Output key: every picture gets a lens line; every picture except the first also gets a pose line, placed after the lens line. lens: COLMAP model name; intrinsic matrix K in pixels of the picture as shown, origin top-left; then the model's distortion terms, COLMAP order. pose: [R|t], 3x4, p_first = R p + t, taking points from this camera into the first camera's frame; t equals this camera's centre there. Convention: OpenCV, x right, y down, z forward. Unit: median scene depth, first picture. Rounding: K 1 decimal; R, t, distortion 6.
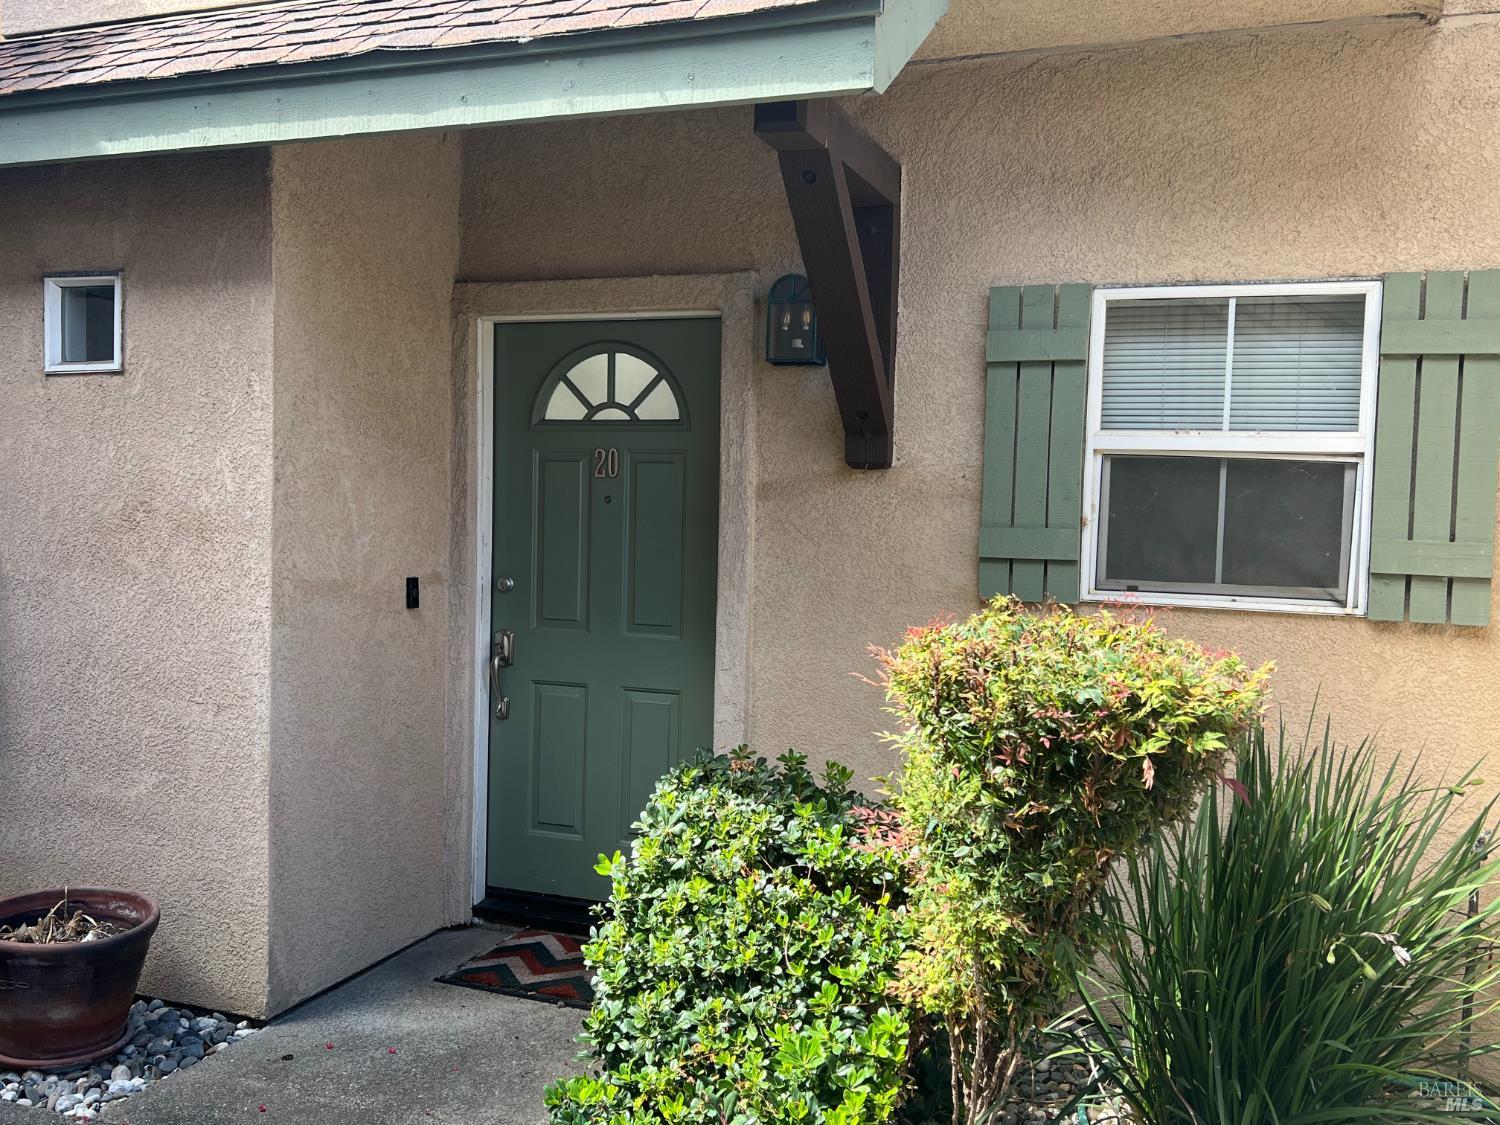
lens RADIAL K [[1343.8, 0, 768.5], [0, 1343.8, 585.1], [0, 0, 1]] dist [0.083614, -0.112133]
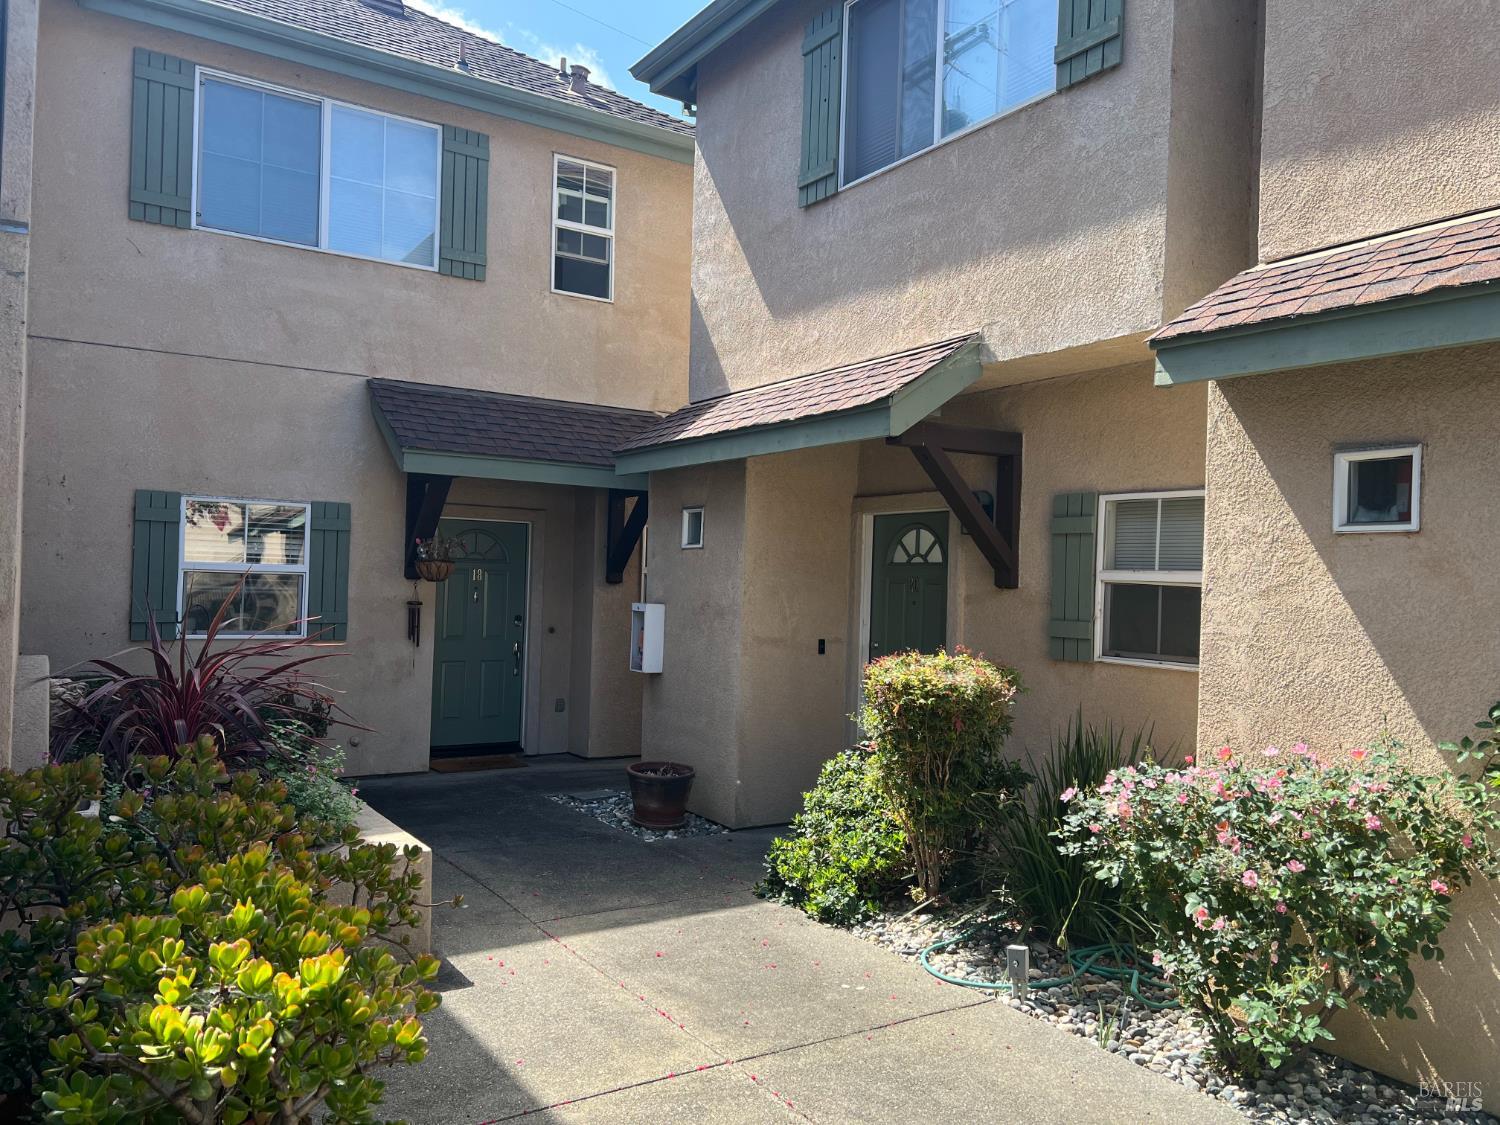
lens RADIAL K [[1121.2, 0, 744.7], [0, 1121.2, 564.9], [0, 0, 1]] dist [0.043687, -0.045827]
pose [[0.793822, -0.007828, -0.608100, 0.734639], [-0.052665, 0.995276, -0.081562, 0.029098], [0.605866, 0.096772, 0.789659, -0.480338]]
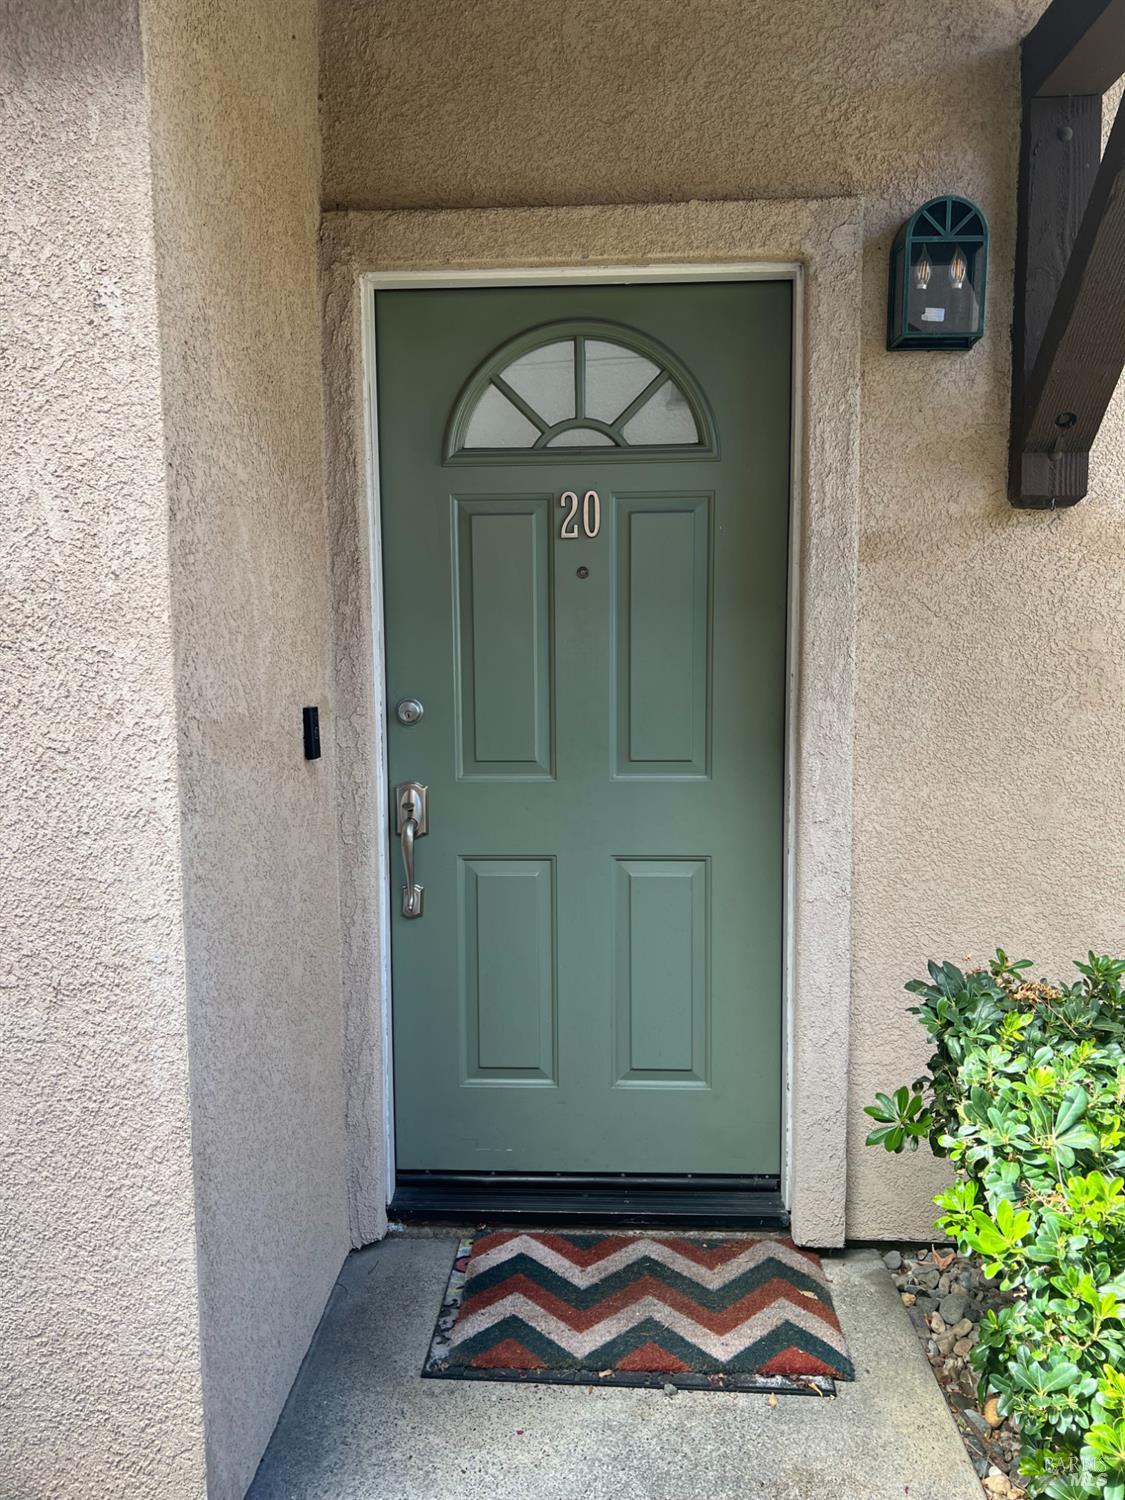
lens RADIAL K [[1121.2, 0, 557.4], [0, 1121.2, 759.0], [0, 0, 1]] dist [0.043687, -0.045827]
pose [[0.950054, -0.065588, 0.305116, -0.327264], [0.049067, 0.996900, 0.061511, -0.008153], [-0.308204, -0.043468, 0.950327, 0.524911]]
